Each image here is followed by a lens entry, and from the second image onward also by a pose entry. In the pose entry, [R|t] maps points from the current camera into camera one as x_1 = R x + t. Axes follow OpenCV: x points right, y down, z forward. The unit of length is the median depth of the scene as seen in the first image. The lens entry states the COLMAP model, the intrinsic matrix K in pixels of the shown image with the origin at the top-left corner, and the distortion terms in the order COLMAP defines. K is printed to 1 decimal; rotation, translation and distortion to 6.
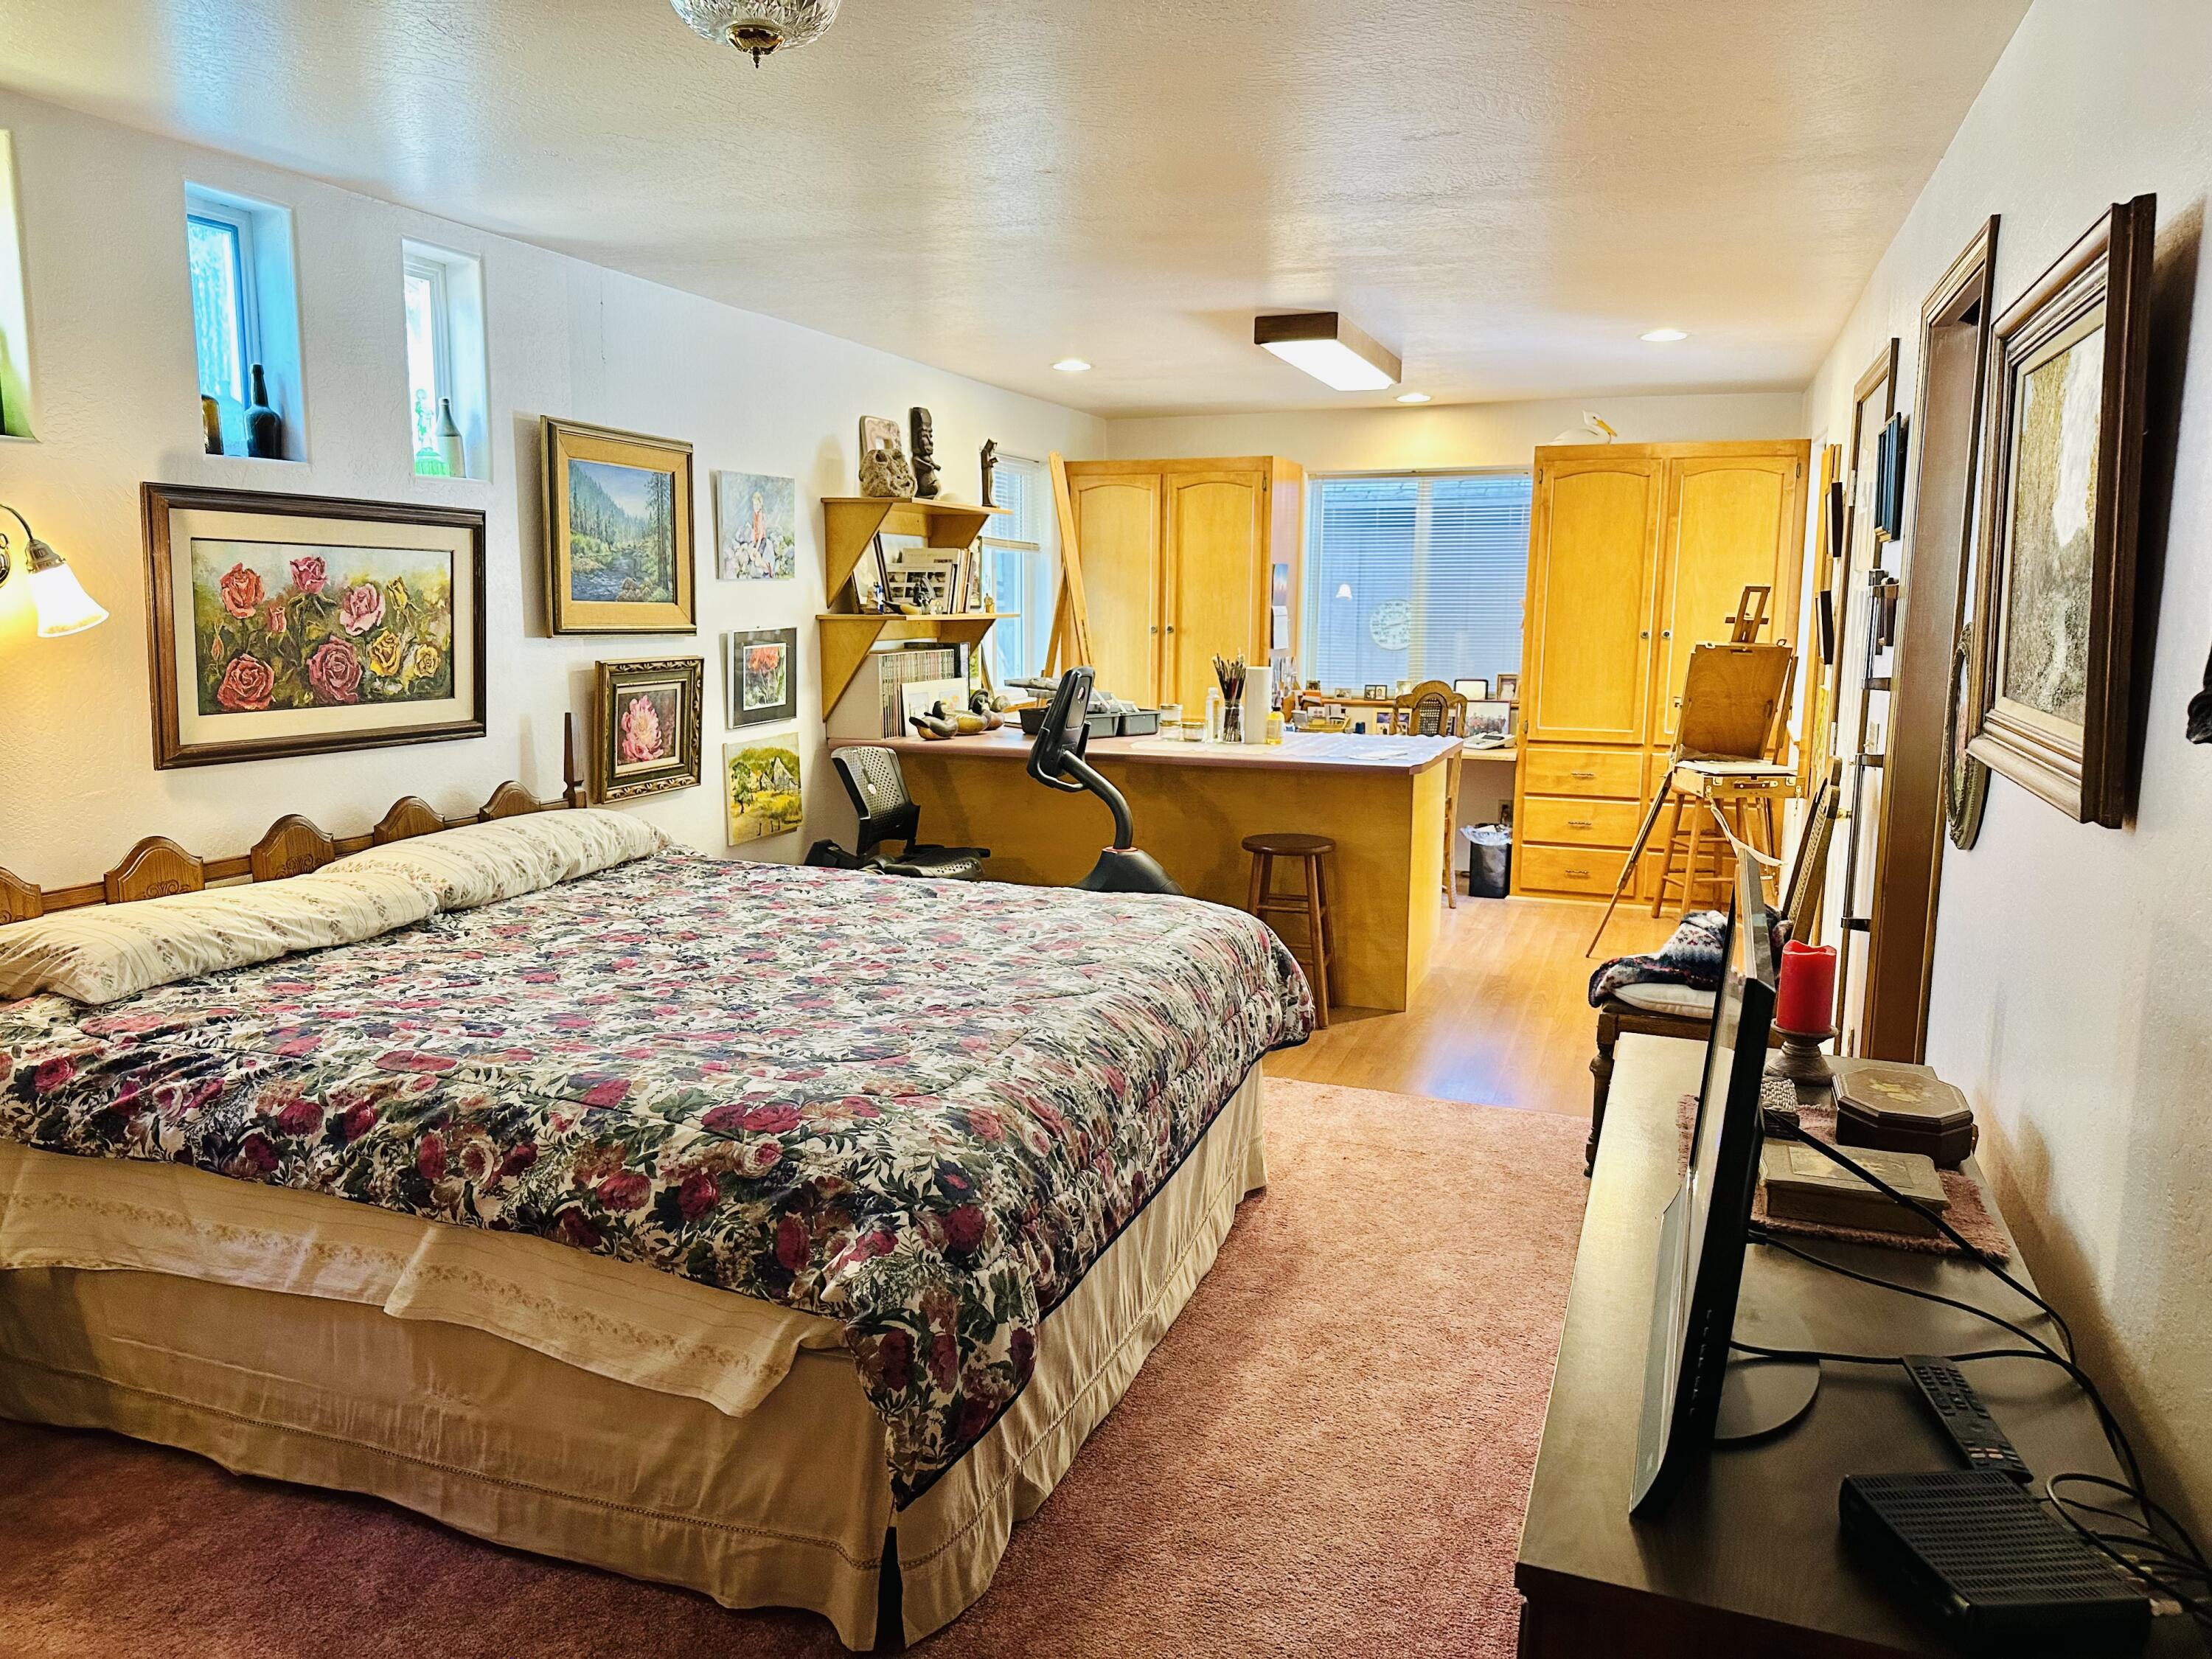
lens RADIAL K [[1539.1, 0, 1111.3], [0, 1539.1, 846.7], [0, 0, 1]] dist [0.020968, -0.038707]
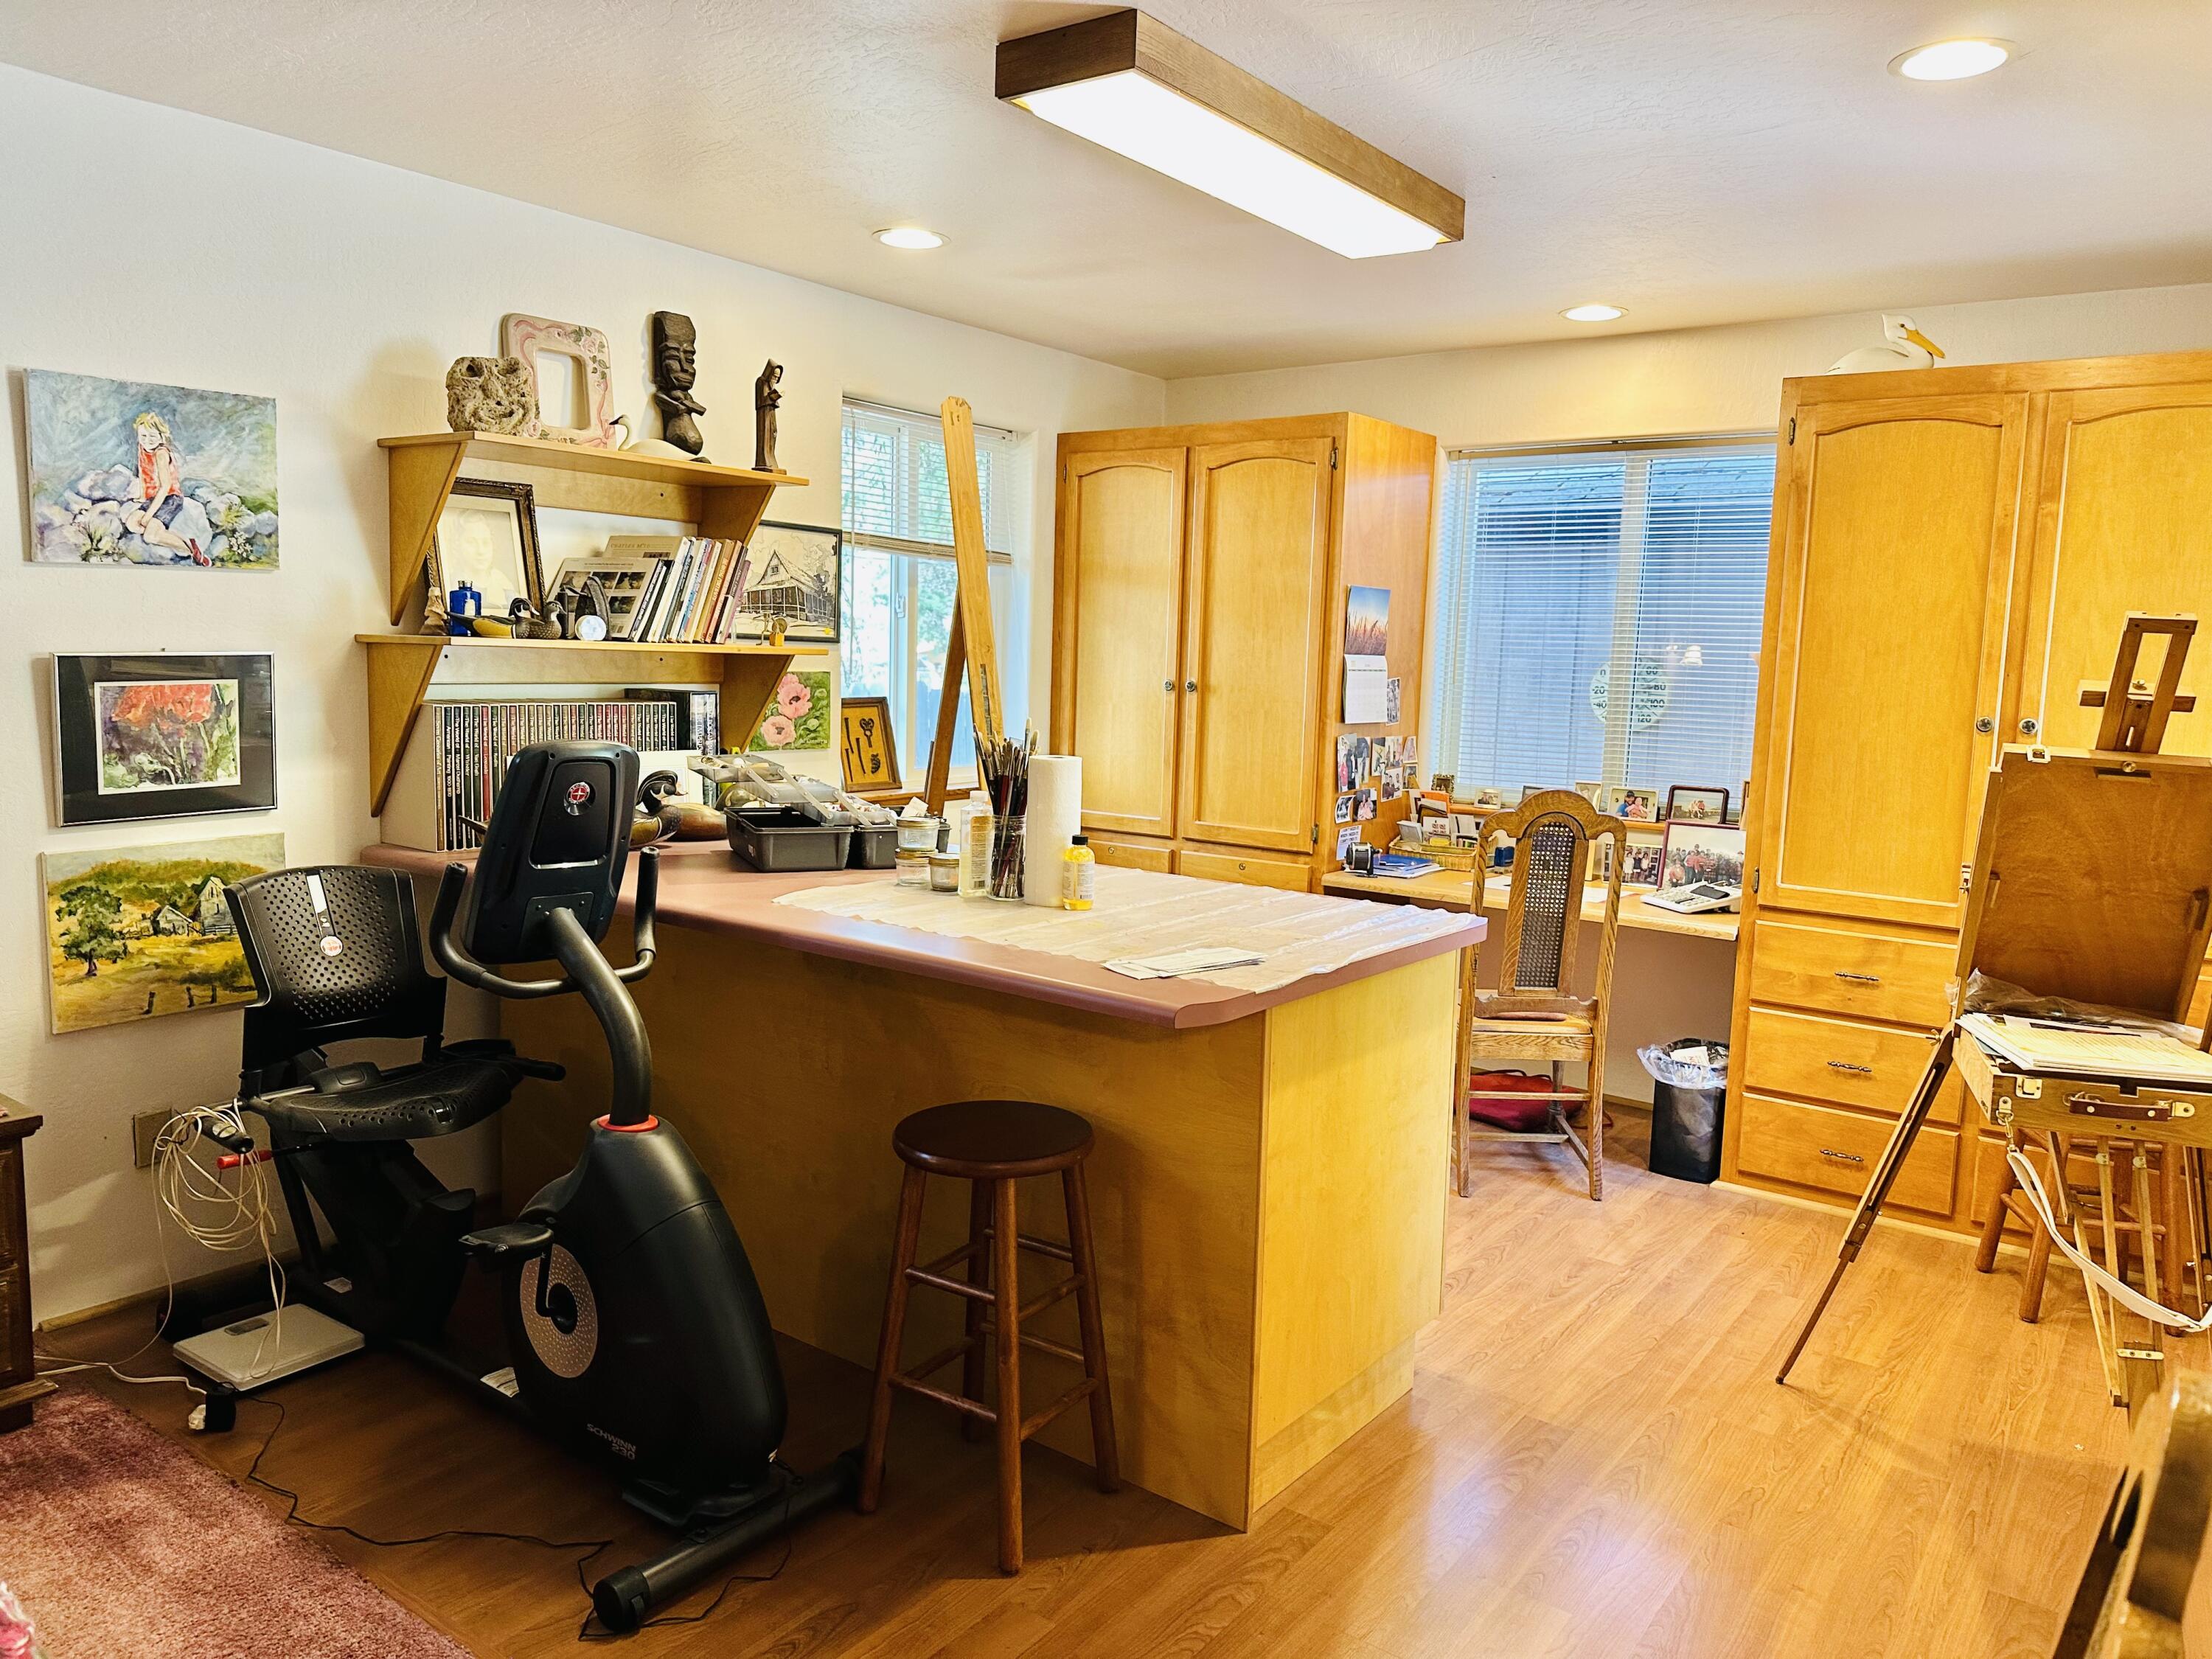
lens RADIAL K [[1539.1, 0, 1163.2], [0, 1539.1, 795.0], [0, 0, 1]] dist [0.020968, -0.038707]
pose [[0.963457, 0.051491, -0.262869, 0.265898], [-0.070008, 0.995645, -0.061562, -0.075837], [0.258554, 0.077716, 0.962865, 0.522921]]
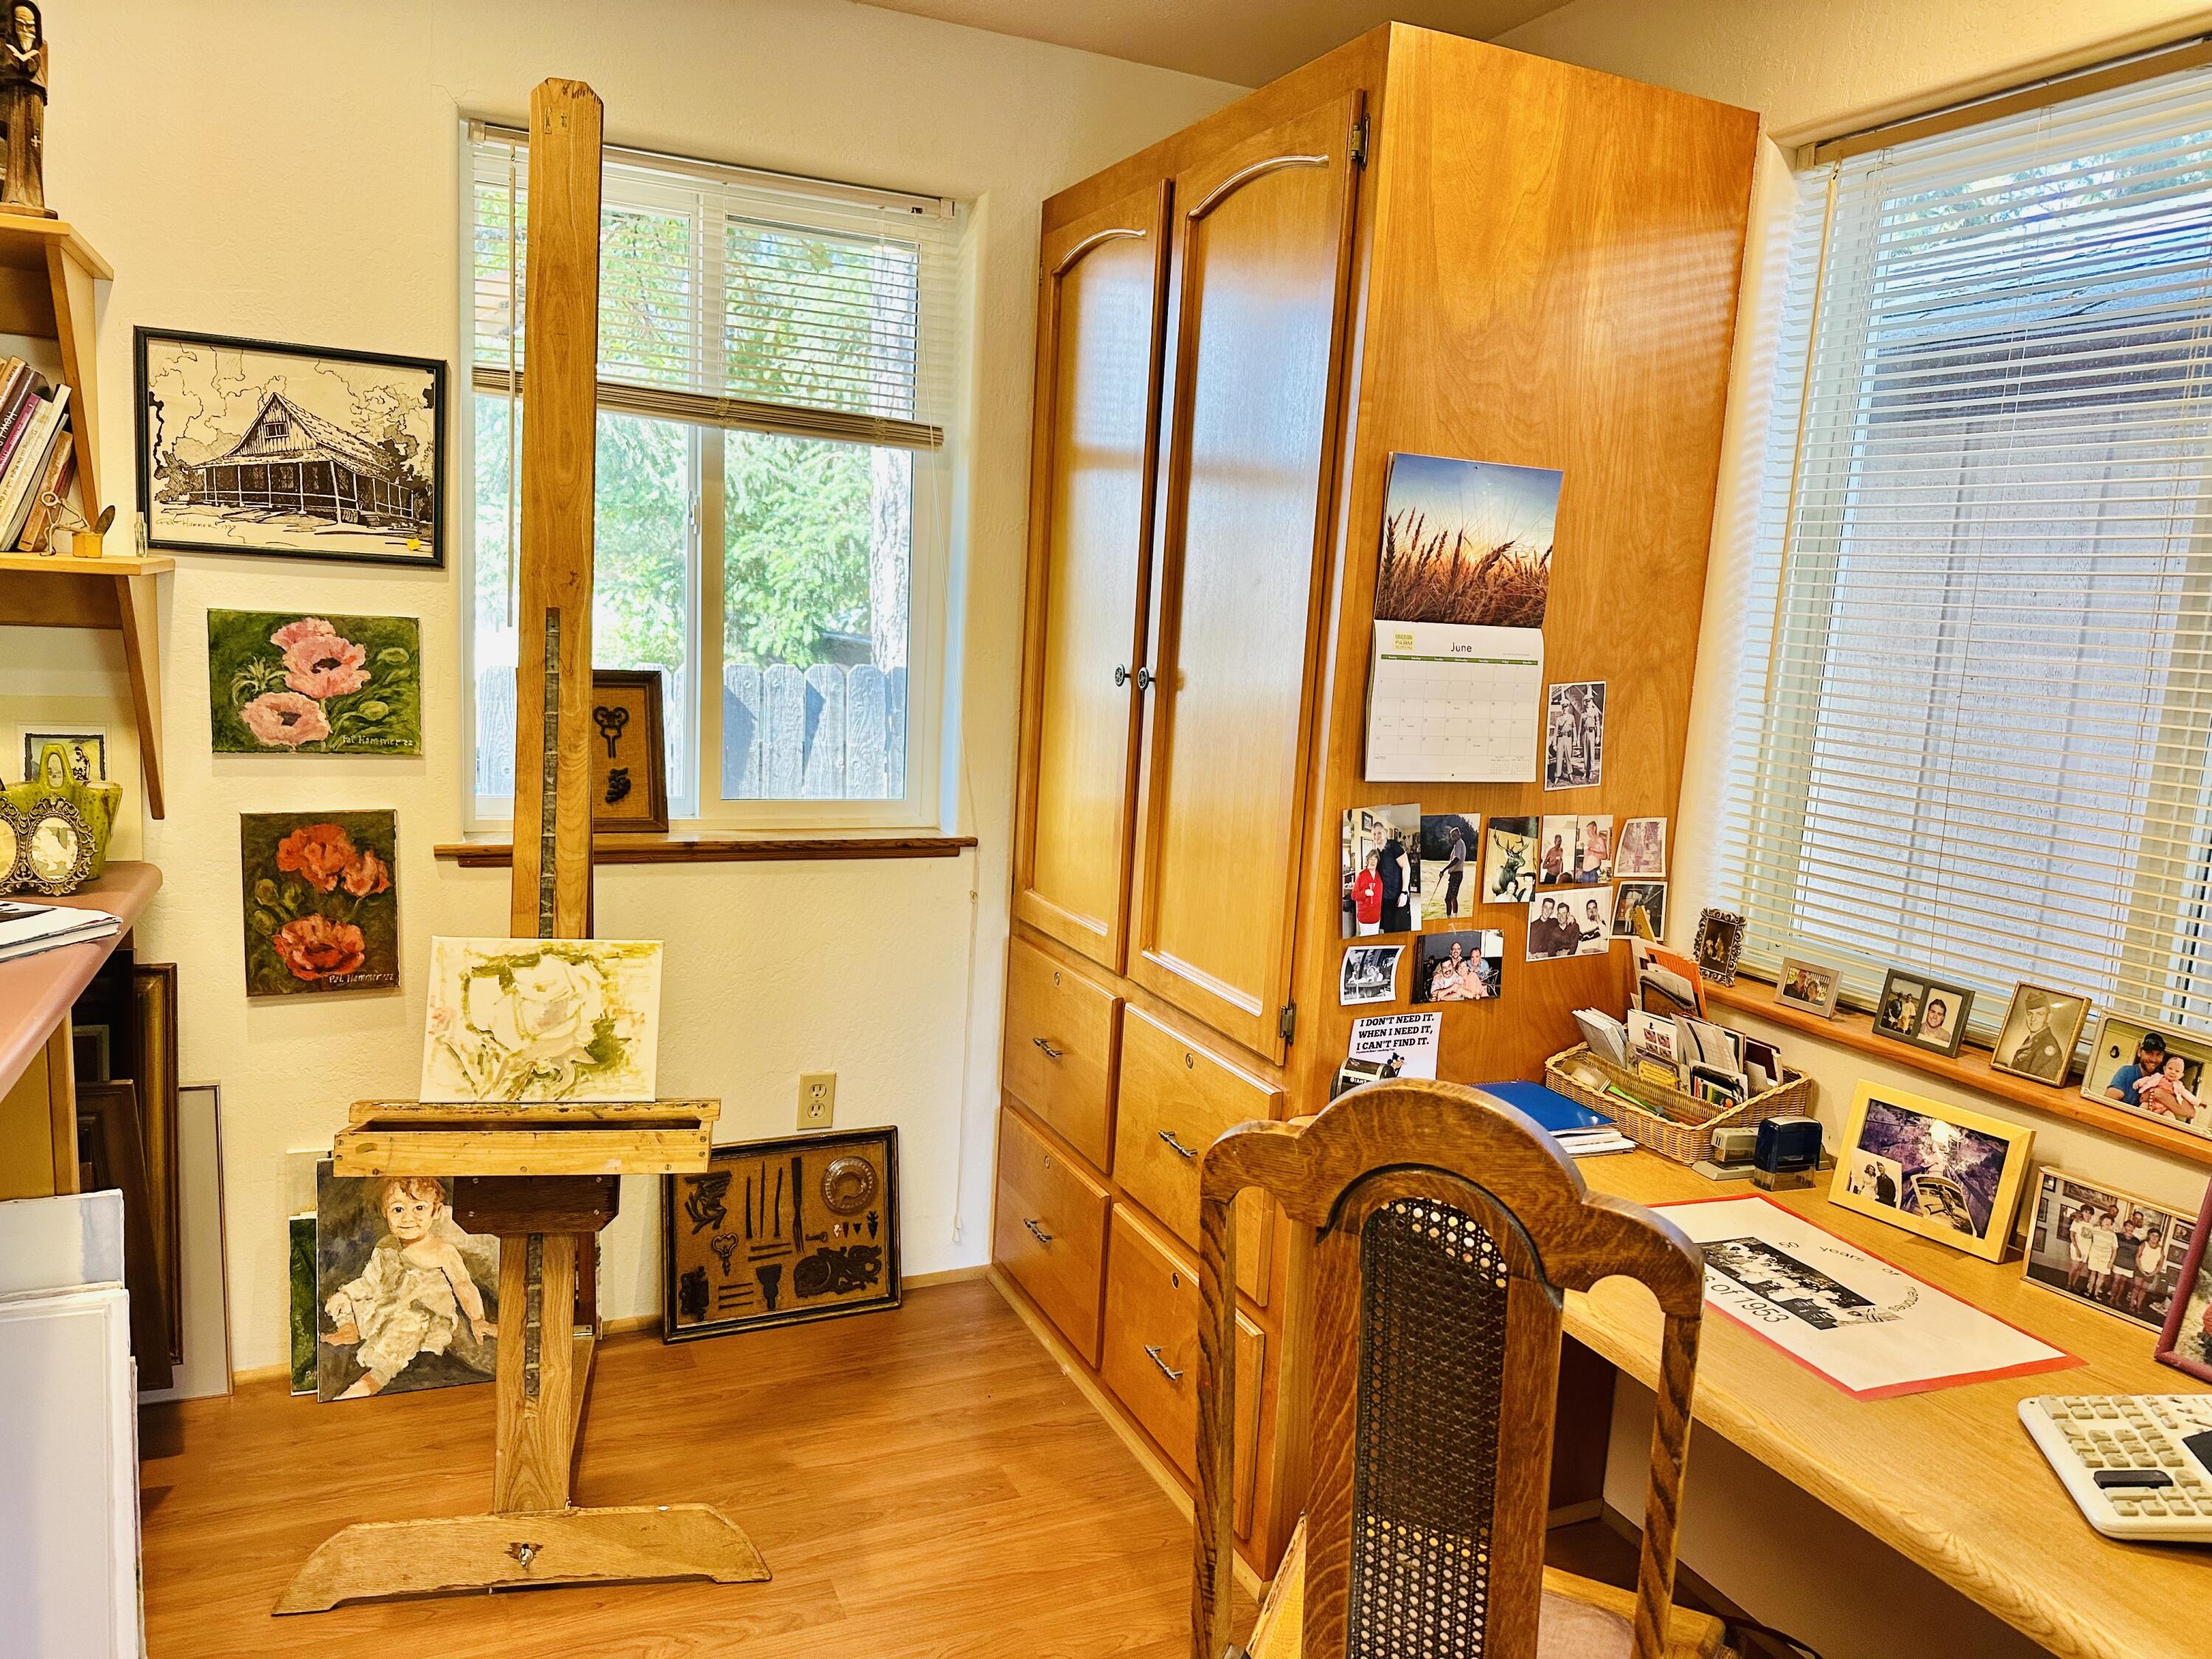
lens RADIAL K [[1618.5, 0, 1110.7], [0, 1618.5, 824.2], [0, 0, 1]] dist [-0.013722, -0.008150]
pose [[0.703315, 0.138059, -0.697344, 0.357825], [-0.170254, 0.985124, 0.023321, -0.159626], [0.690190, 0.102323, 0.716357, 1.032511]]
